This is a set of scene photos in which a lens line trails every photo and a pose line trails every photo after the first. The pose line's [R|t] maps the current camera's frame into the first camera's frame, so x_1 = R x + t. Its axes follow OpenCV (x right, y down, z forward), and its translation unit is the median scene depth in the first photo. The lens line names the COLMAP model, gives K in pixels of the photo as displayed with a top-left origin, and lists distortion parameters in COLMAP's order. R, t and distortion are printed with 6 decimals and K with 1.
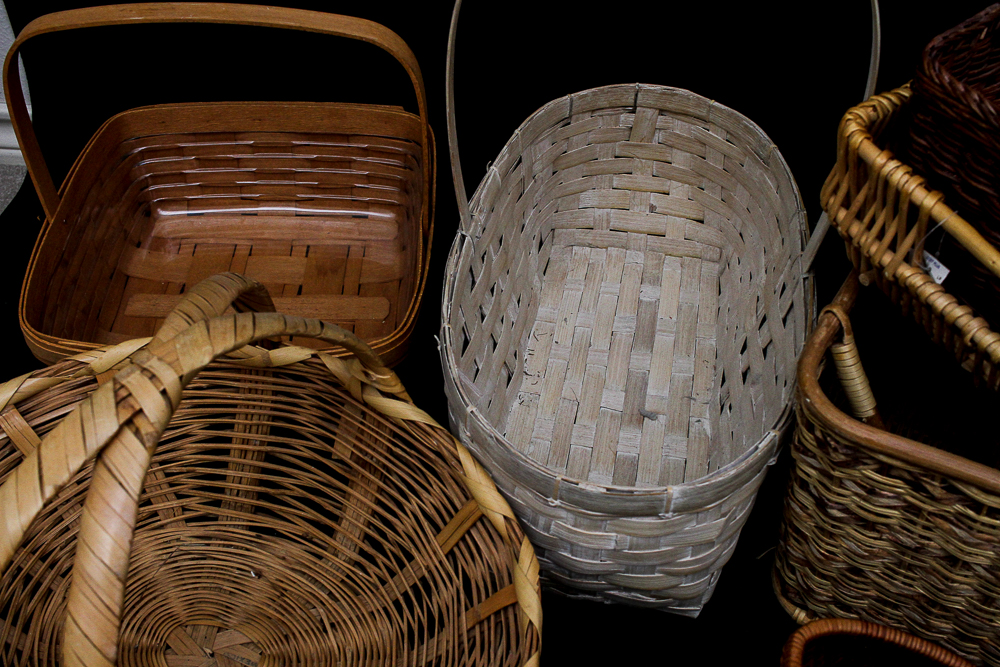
lens RADIAL K [[1133.0, 0, 496.7], [0, 1133.0, 341.7], [0, 0, 1]] dist [-0.096238, 0.000000]
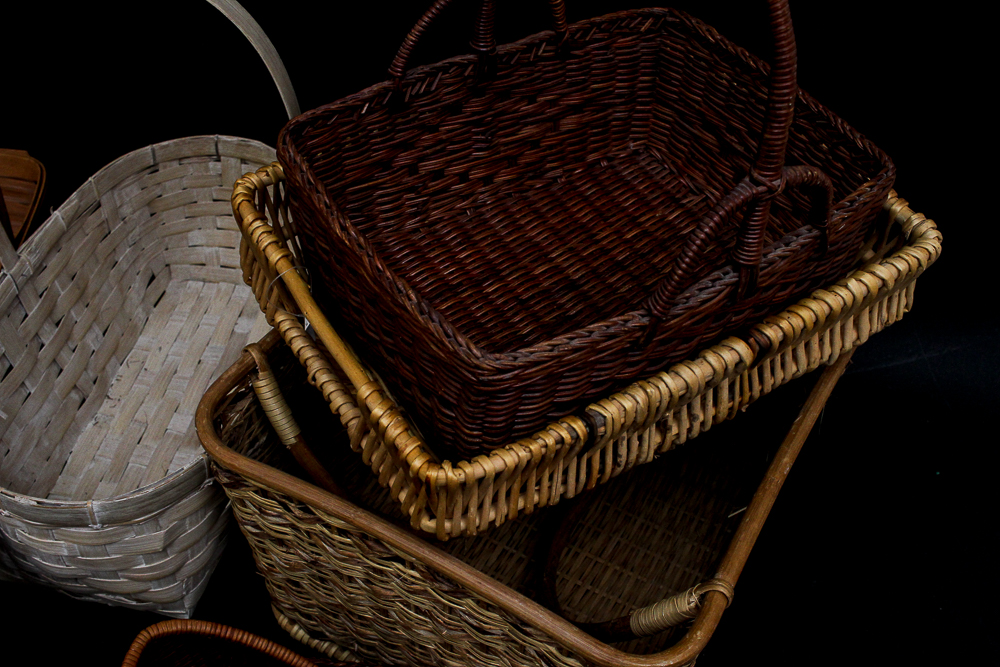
lens RADIAL K [[1133.0, 0, 494.6], [0, 1133.0, 339.2], [0, 0, 1]] dist [-0.096238, 0.000000]
pose [[0.998953, 0.018375, 0.041903, 0.444270], [-0.017712, 0.999713, -0.016154, -0.021709], [-0.042188, 0.015395, 0.998991, -0.130917]]
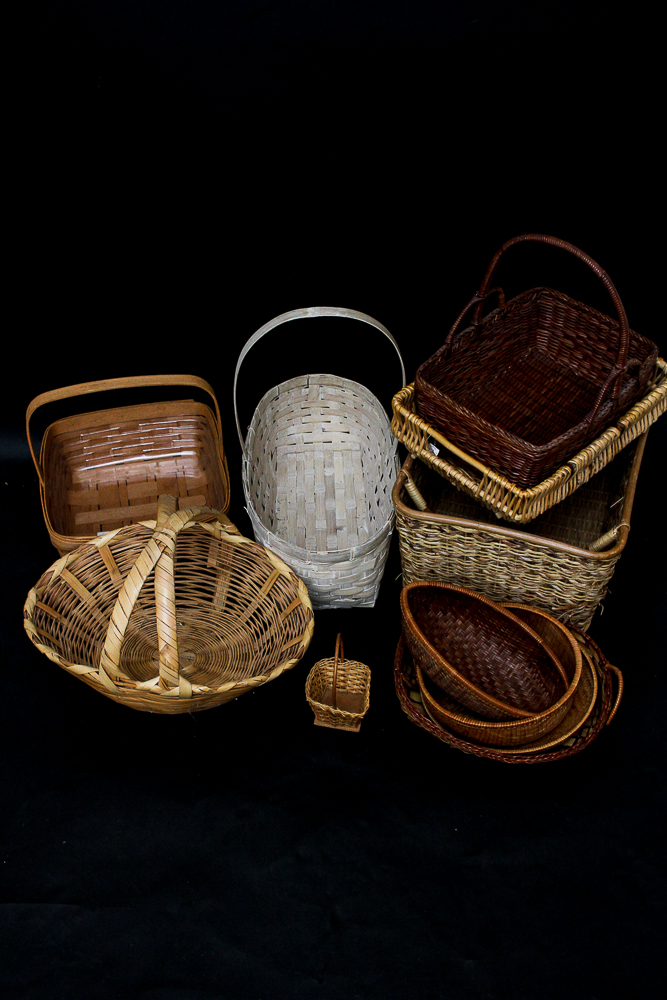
lens RADIAL K [[1133.0, 0, 364.1], [0, 1133.0, 497.8], [0, 0, 1]] dist [-0.096238, 0.000000]
pose [[0.972009, -0.163876, 0.168351, -0.208654], [0.165511, 0.986198, 0.004376, 0.007036], [-0.166745, 0.023610, 0.985717, -1.377812]]
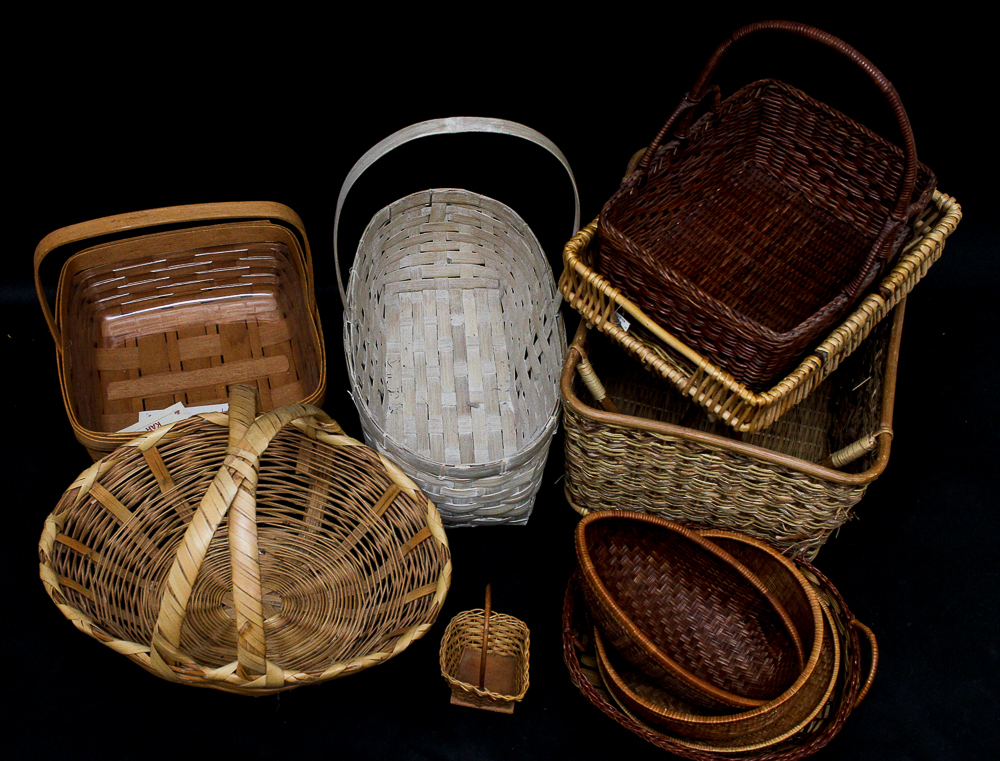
lens RADIAL K [[1313.0, 0, 491.7], [0, 1313.0, 380.2], [0, 0, 1]] dist [-0.093835, 0.000000]
pose [[0.965964, -0.177585, 0.188090, -0.214583], [0.155630, 0.979773, 0.125791, -0.235196], [-0.206624, -0.092237, 0.974063, -0.938751]]
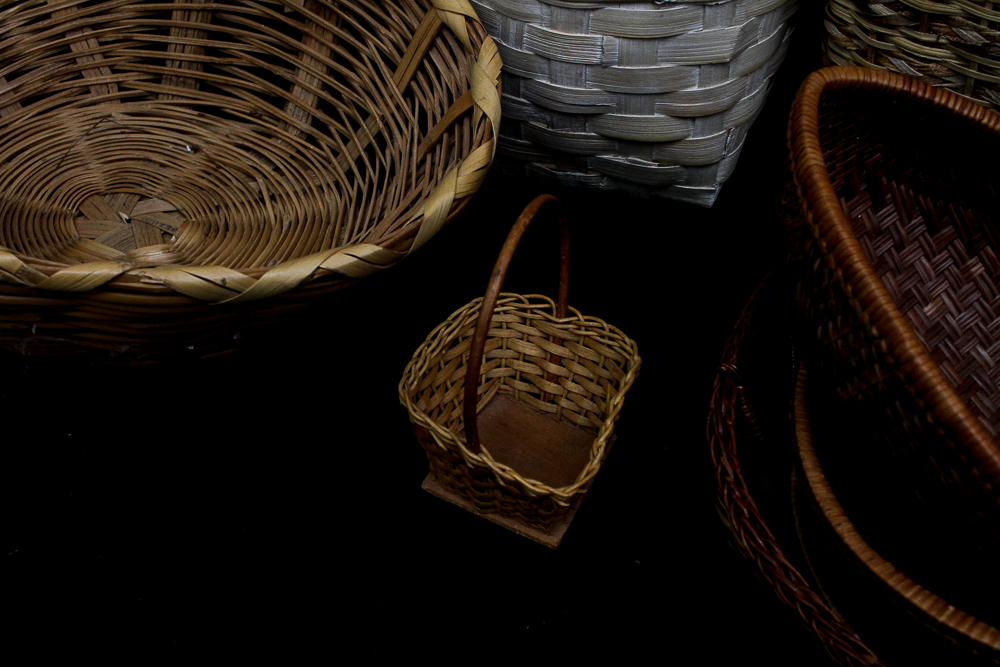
lens RADIAL K [[1133.0, 0, 496.0], [0, 1133.0, 337.0], [0, 0, 1]] dist [-0.096238, 0.000000]
pose [[0.996315, 0.038974, -0.076404, 0.091073], [-0.035103, 0.998063, 0.051368, 0.314104], [0.078258, -0.048497, 0.995753, 0.170624]]
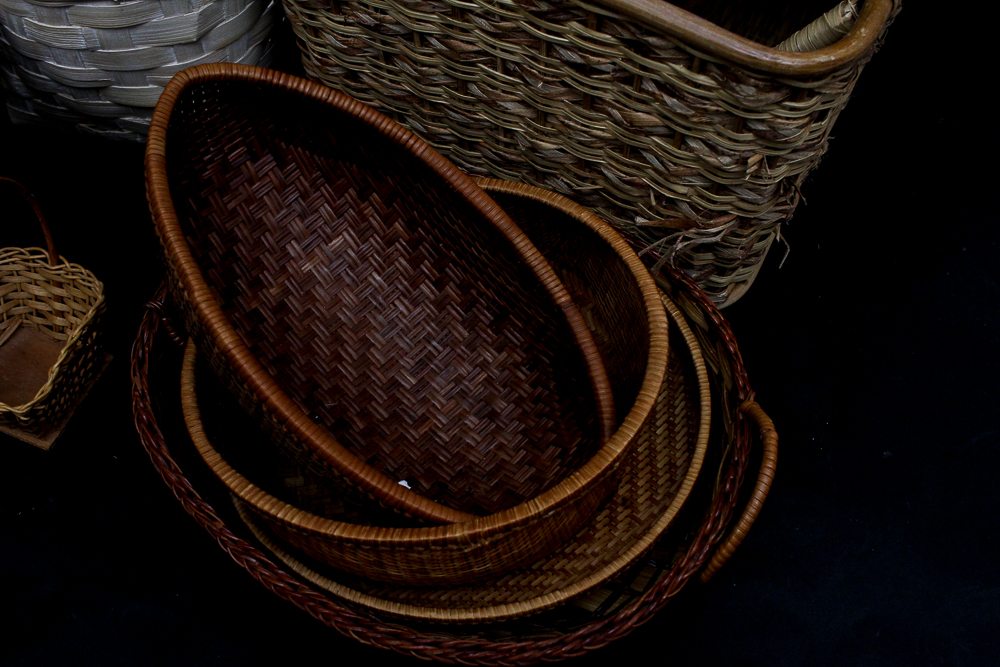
lens RADIAL K [[1133.0, 0, 491.9], [0, 1133.0, 339.7], [0, 0, 1]] dist [-0.096238, 0.000000]
pose [[0.999693, -0.011278, 0.022066, 0.393461], [0.007534, 0.986608, 0.162936, 0.256106], [-0.023608, -0.162720, 0.986390, 0.012390]]
